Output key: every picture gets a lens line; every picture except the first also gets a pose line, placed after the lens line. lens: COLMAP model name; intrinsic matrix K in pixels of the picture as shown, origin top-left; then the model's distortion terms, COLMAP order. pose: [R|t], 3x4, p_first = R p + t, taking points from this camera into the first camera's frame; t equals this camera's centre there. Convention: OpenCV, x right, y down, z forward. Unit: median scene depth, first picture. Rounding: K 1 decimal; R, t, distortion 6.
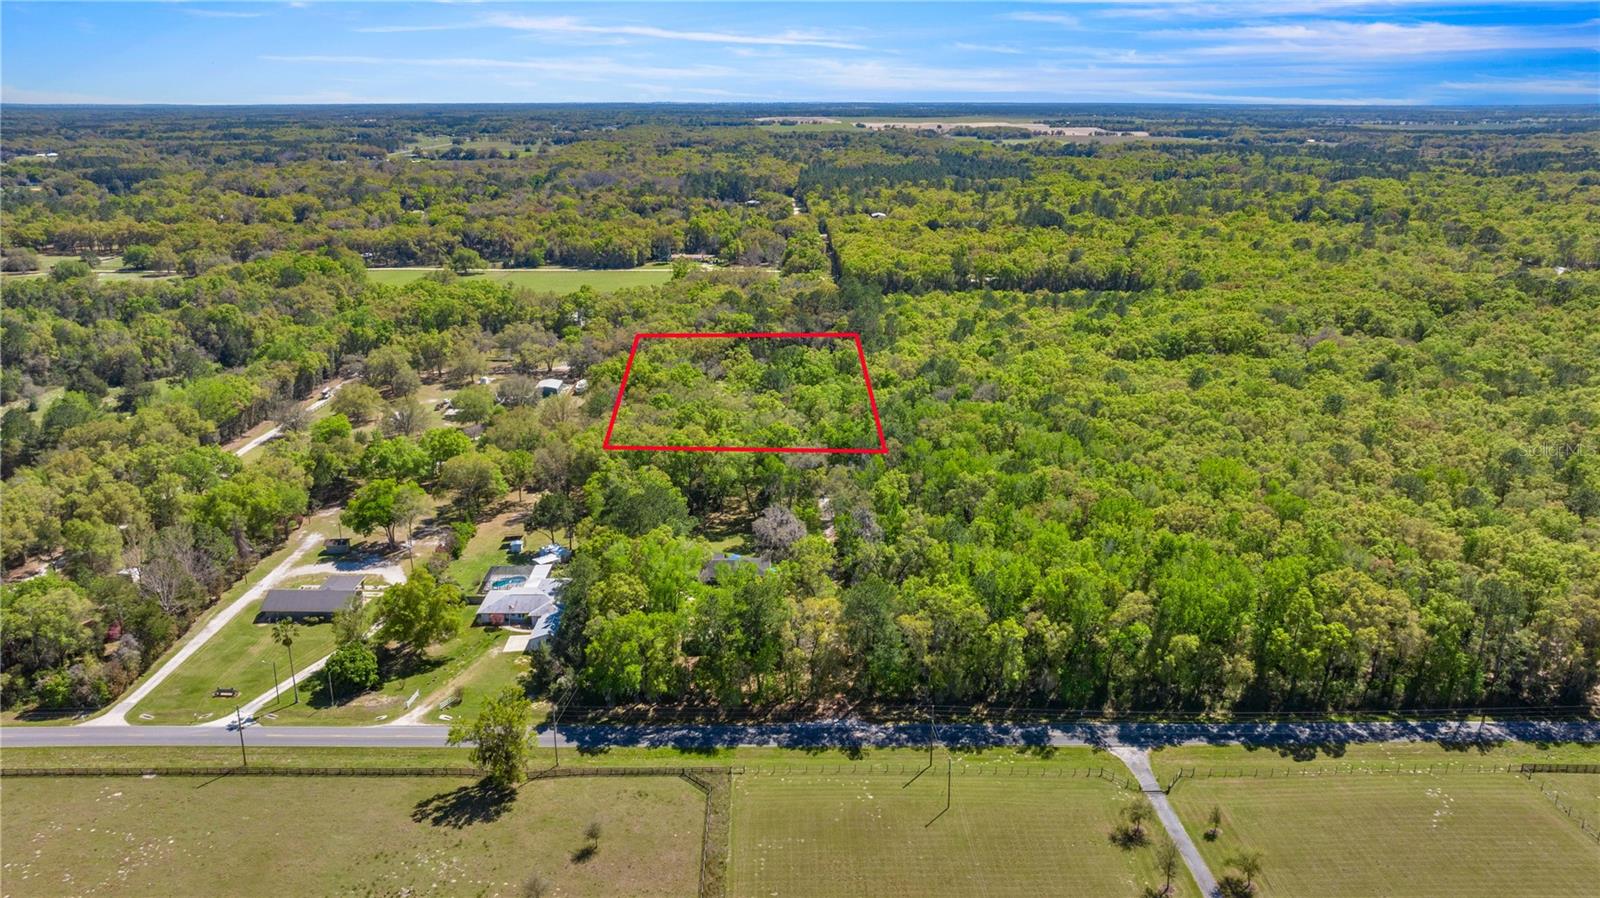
lens RADIAL K [[1128.1, 0, 800.0], [0, 1128.1, 449.0], [0, 0, 1]] dist [-0.032837, 0.003644]
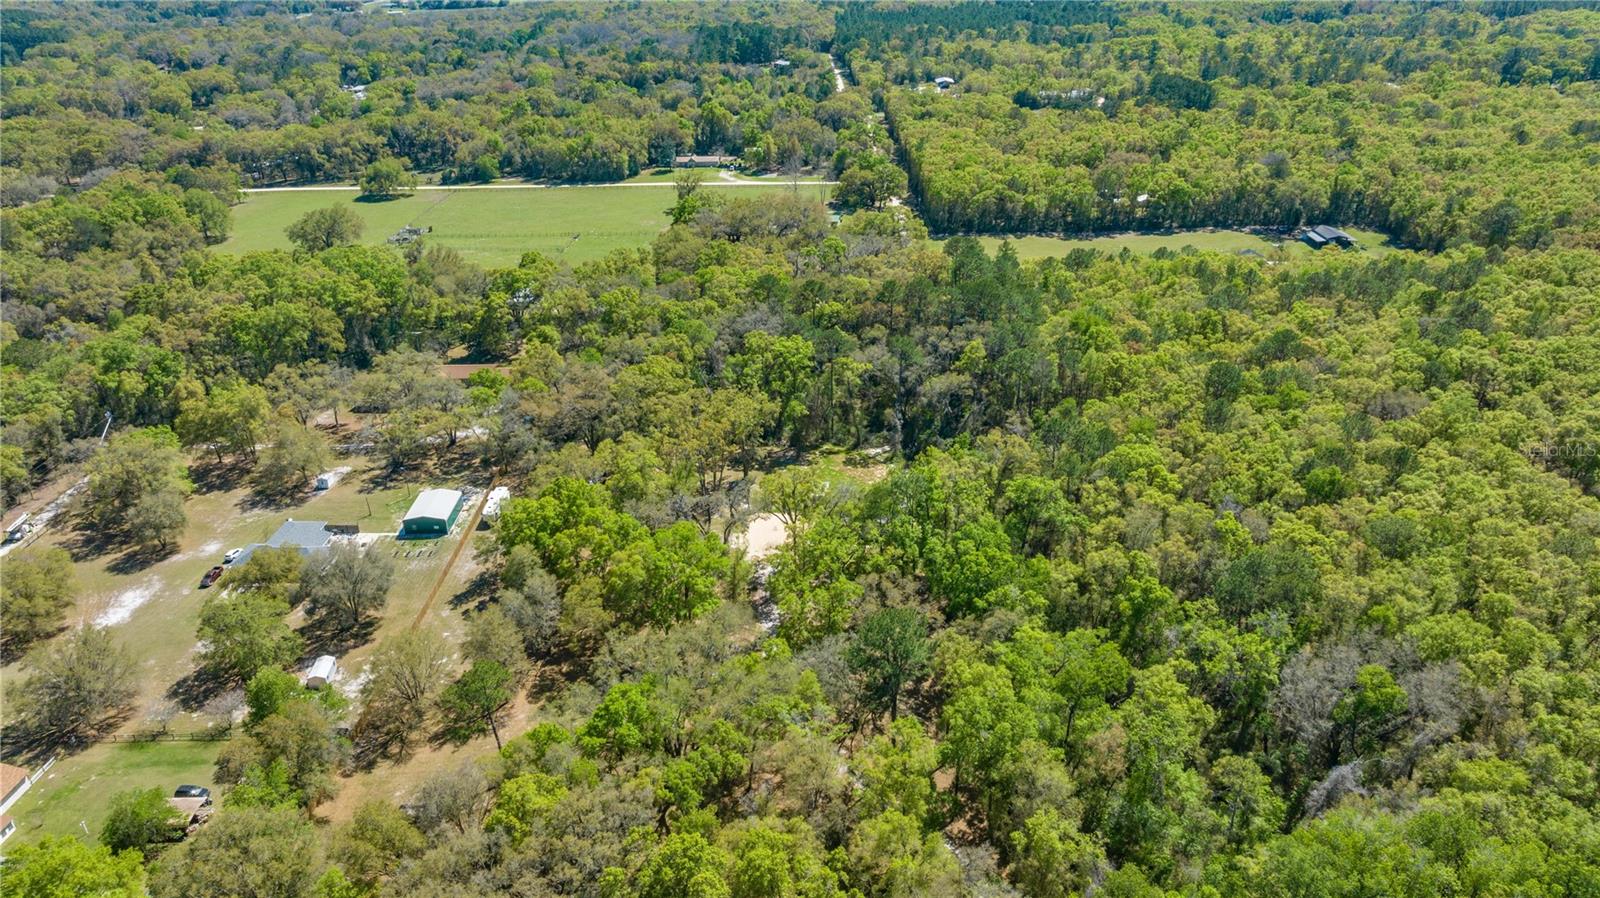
lens RADIAL K [[1128.1, 0, 800.0], [0, 1128.1, 449.0], [0, 0, 1]] dist [-0.032837, 0.003644]
pose [[0.999655, -0.012143, -0.023301, -0.020253], [0.015151, 0.990925, 0.133563, -0.080710], [0.021468, -0.133869, 0.990766, 0.257903]]
